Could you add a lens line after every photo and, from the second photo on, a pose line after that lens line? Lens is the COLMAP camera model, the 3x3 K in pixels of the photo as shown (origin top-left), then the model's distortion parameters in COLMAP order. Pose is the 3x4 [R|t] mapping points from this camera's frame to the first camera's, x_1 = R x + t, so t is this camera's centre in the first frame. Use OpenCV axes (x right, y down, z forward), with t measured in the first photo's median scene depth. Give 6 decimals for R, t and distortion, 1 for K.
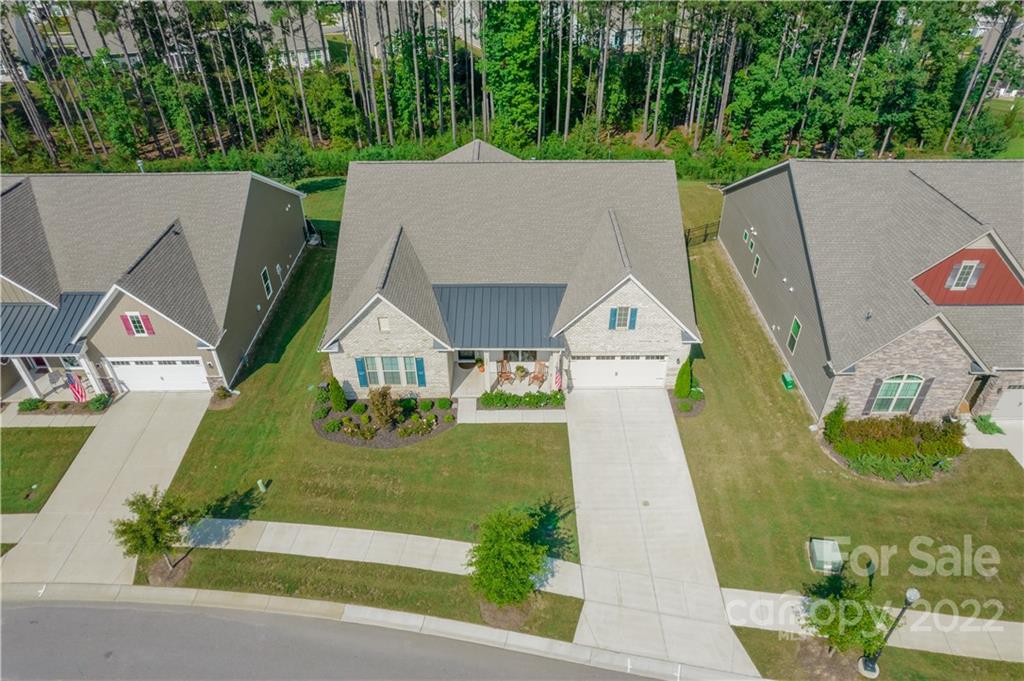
lens RADIAL K [[671.7, 0, 512.0], [0, 671.7, 340.5], [0, 0, 1]] dist [-0.034328, 0.002474]
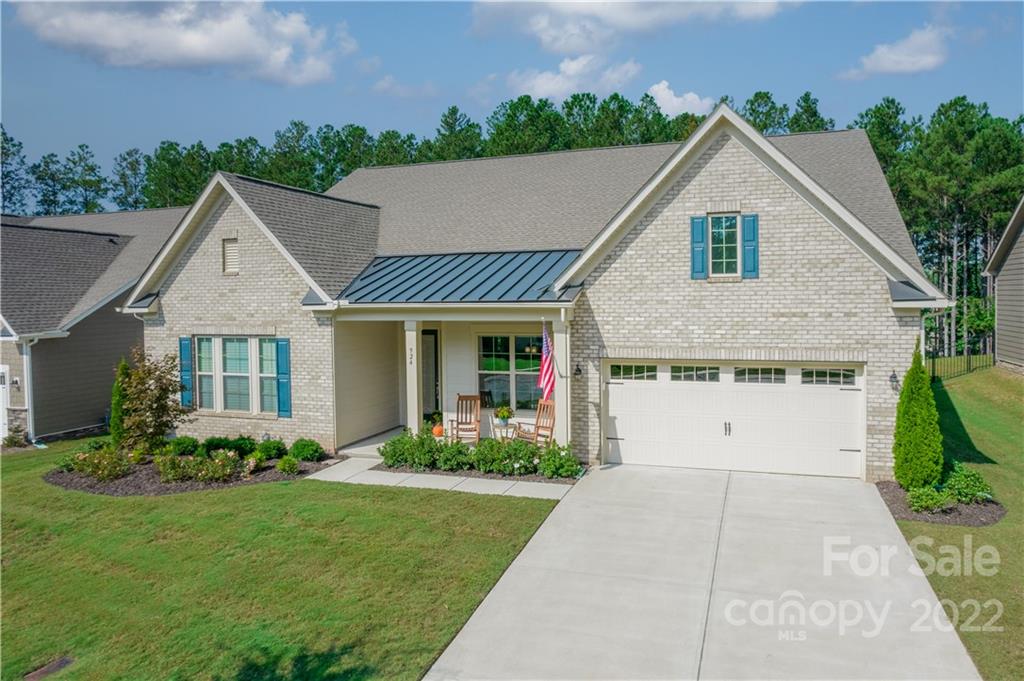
lens RADIAL K [[668.1, 0, 547.1], [0, 668.1, 316.0], [0, 0, 1]] dist [-0.056911, 0.037701]
pose [[0.951311, -0.003594, -0.308211, 0.182716], [-0.169095, 0.829945, -0.531600, 0.227454], [0.257708, 0.557834, 0.788928, 0.664854]]
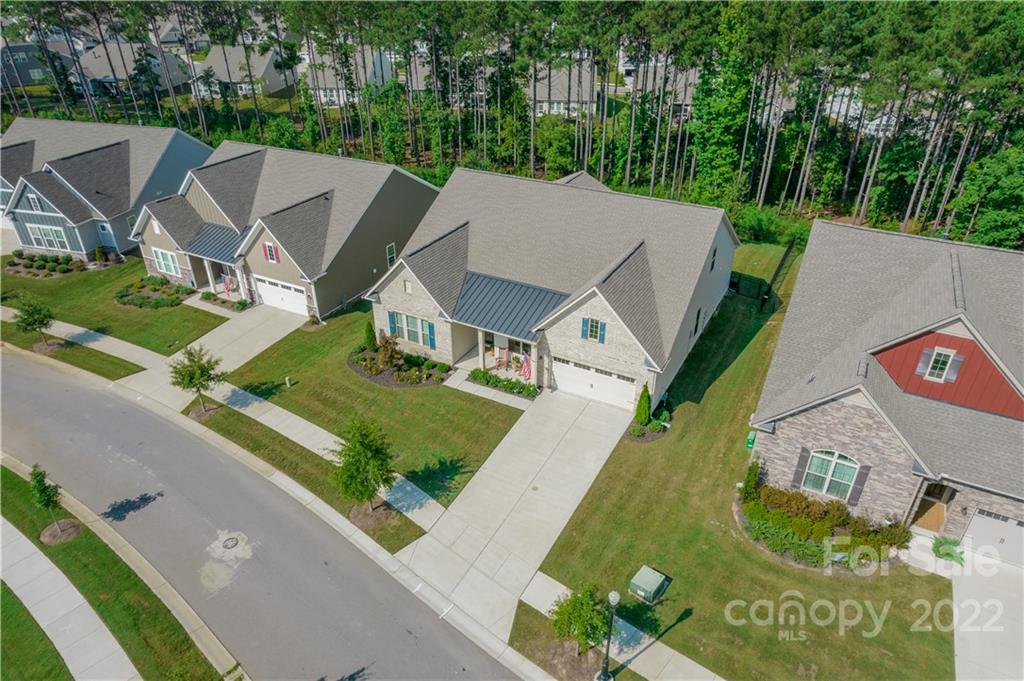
lens RADIAL K [[671.7, 0, 512.0], [0, 671.7, 340.5], [0, 0, 1]] dist [-0.034328, 0.002474]
pose [[0.872902, 0.243477, -0.422802, 0.497910], [-0.284014, 0.958197, -0.034574, 0.055946], [0.396709, 0.150261, 0.905562, -0.022017]]
